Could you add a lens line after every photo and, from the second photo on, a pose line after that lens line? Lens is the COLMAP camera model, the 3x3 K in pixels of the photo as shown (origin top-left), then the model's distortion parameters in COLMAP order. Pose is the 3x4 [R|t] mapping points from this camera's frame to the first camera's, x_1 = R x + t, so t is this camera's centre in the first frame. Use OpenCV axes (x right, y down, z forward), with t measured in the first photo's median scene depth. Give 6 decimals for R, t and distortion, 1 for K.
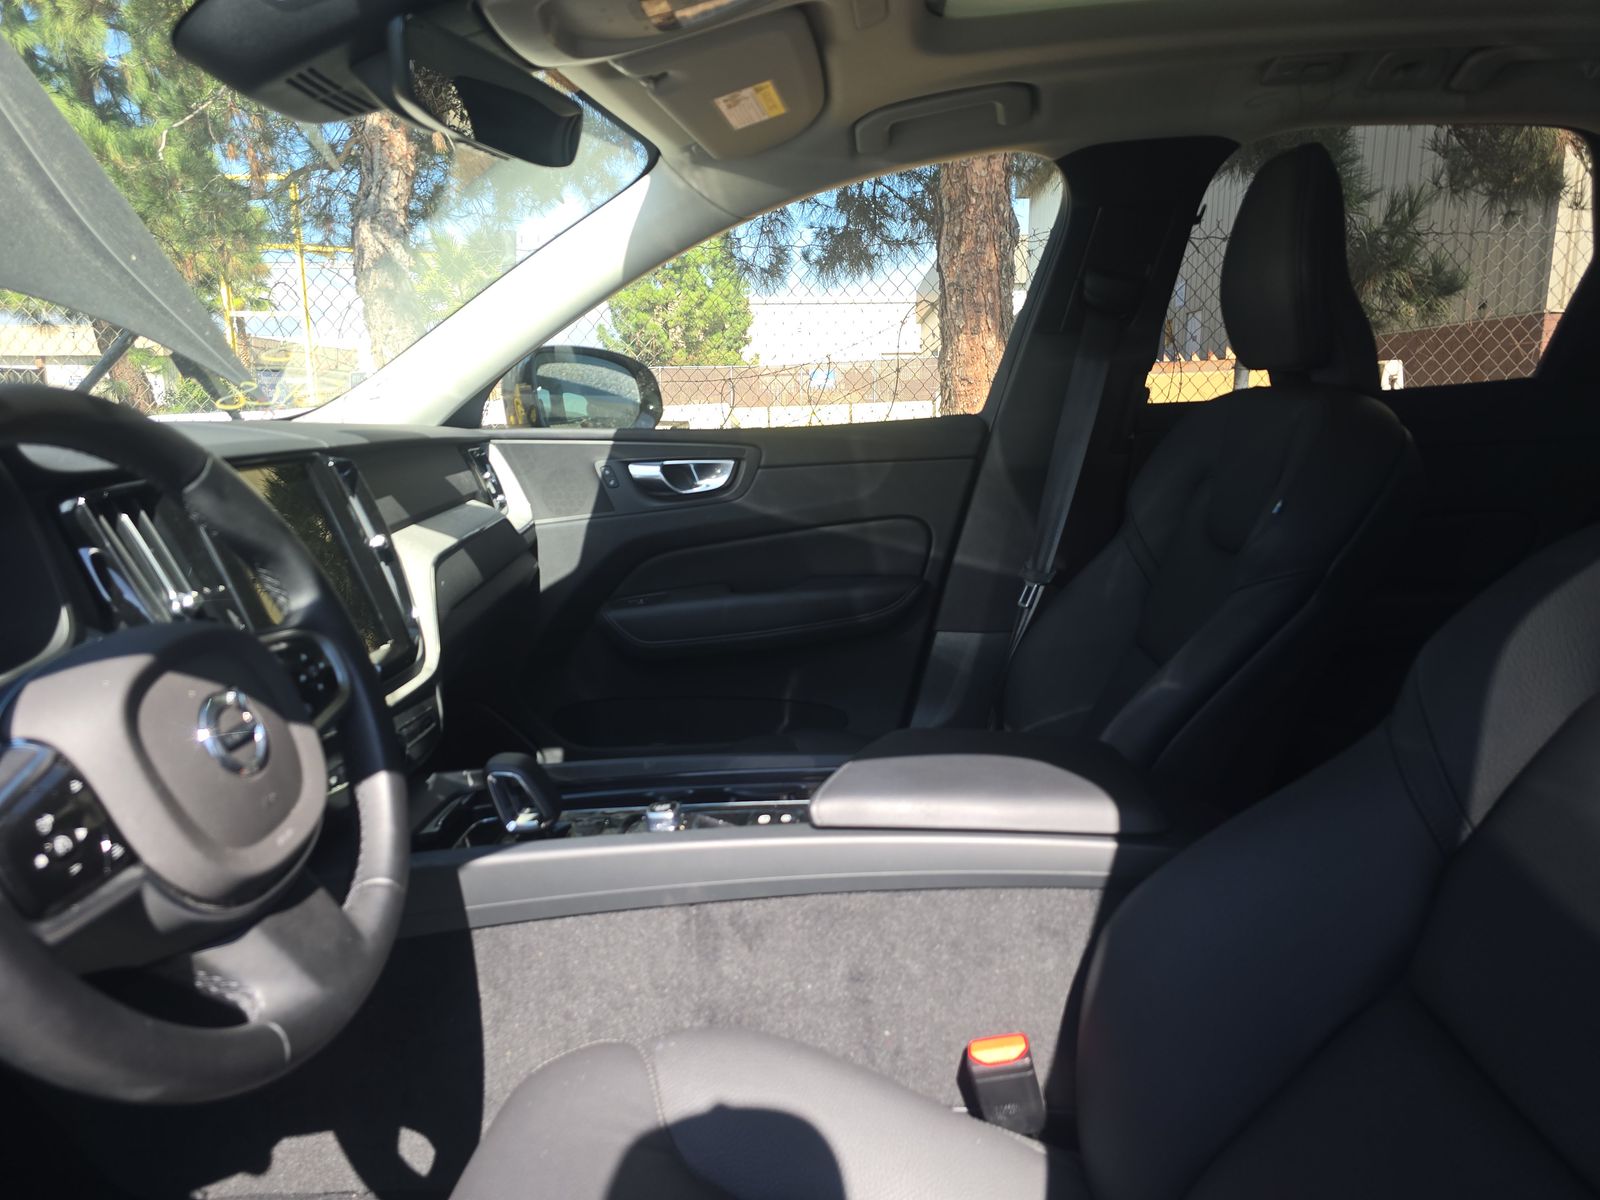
lens RADIAL K [[1054.2, 0, 800.0], [0, 1054.2, 600.0], [0, 0, 1]] dist [0.071443, -0.092657]
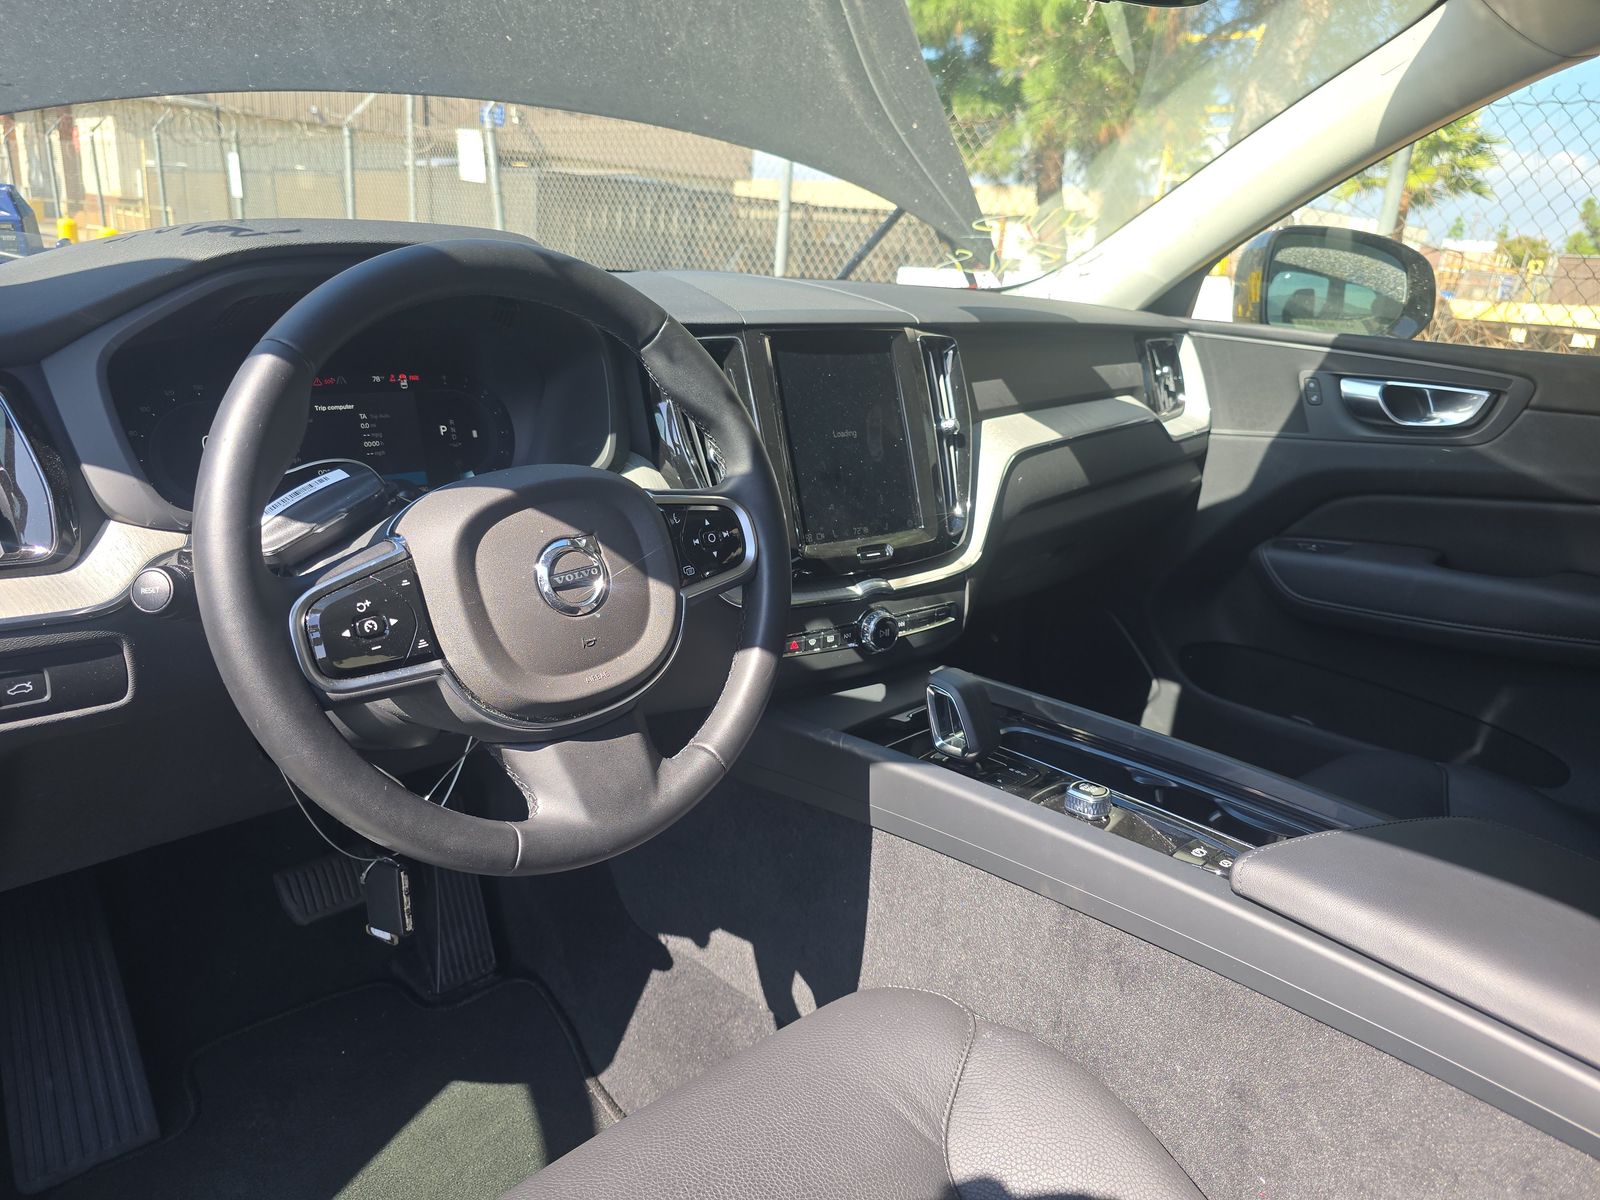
lens RADIAL K [[1077.9, 0, 792.8], [0, 1077.9, 592.0], [0, 0, 1]] dist [0.008443, 0.000182]
pose [[0.707476, 0.267775, -0.654044, 0.128273], [-0.199818, 0.963471, 0.178316, -0.035811], [0.677901, 0.004535, 0.735139, 0.112883]]
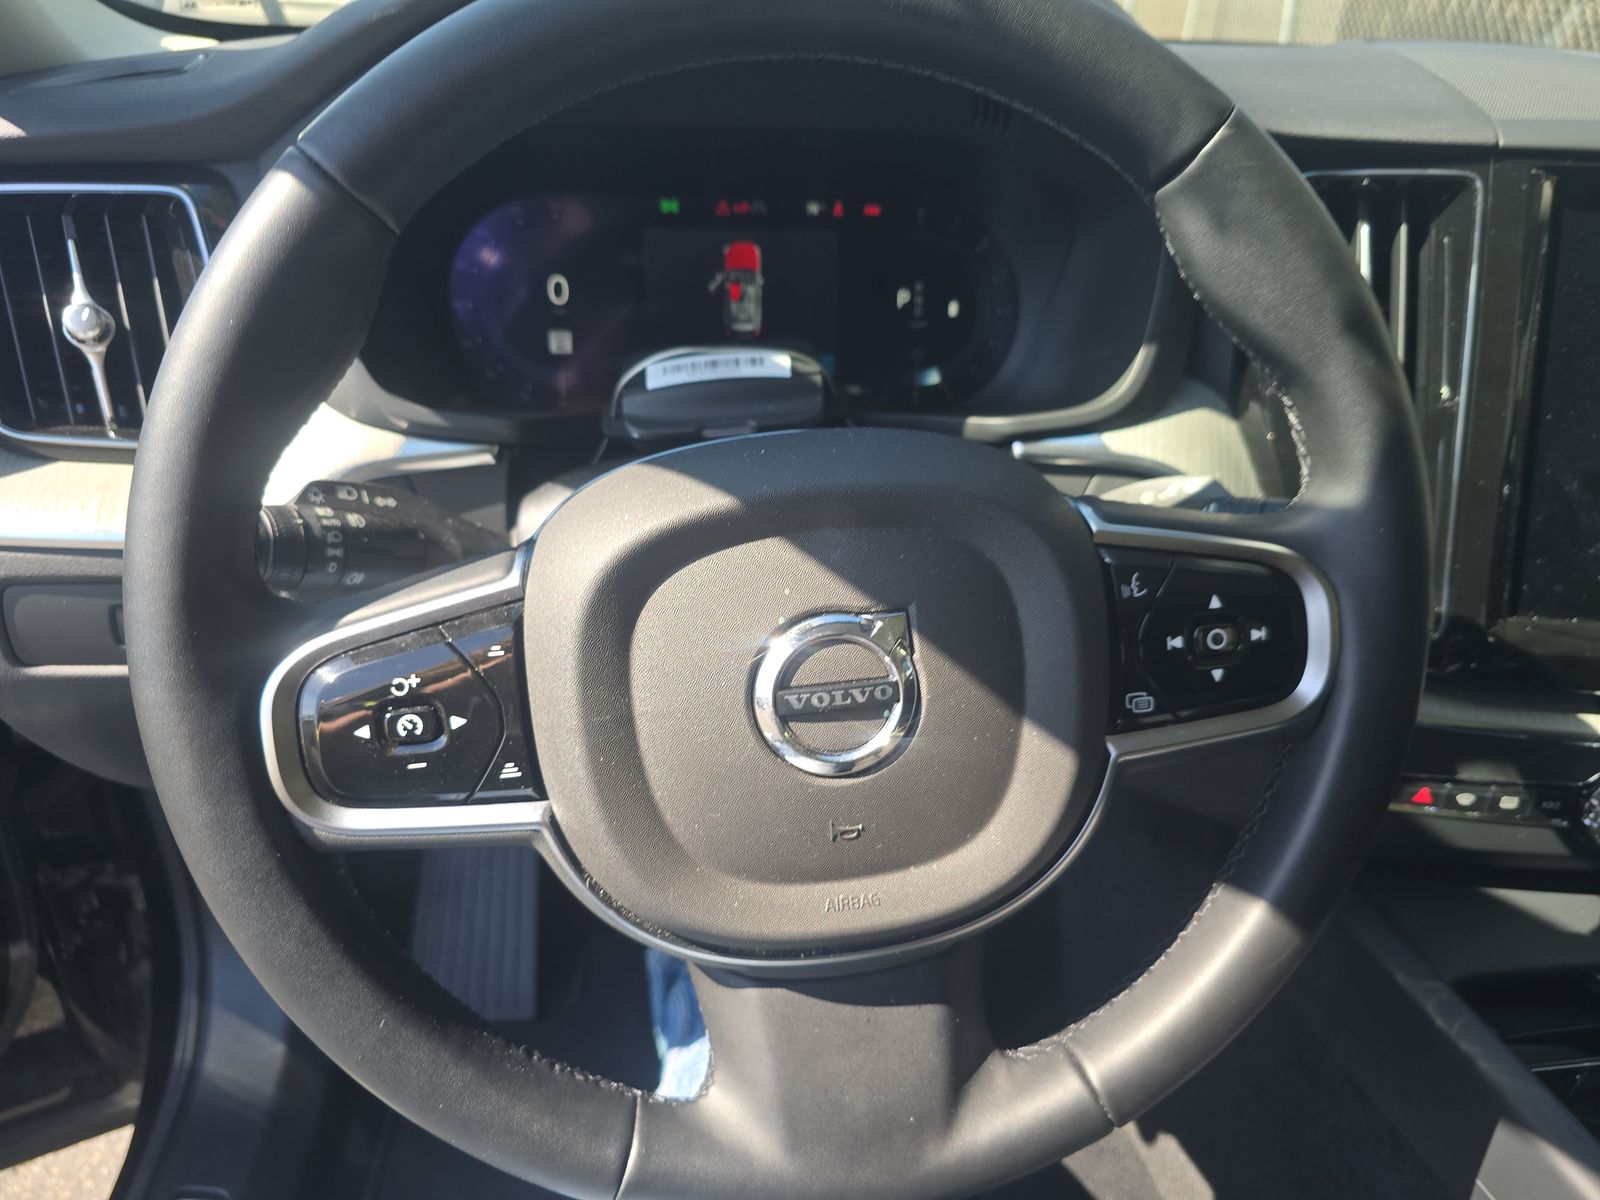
lens RADIAL K [[1054.2, 0, 800.0], [0, 1054.2, 600.0], [0, 0, 1]] dist [0.071443, -0.092657]
pose [[0.149282, 0.483612, -0.862458, -0.036638], [-0.214721, 0.867273, 0.449146, -0.049429], [0.965199, 0.118138, 0.233309, 0.294659]]
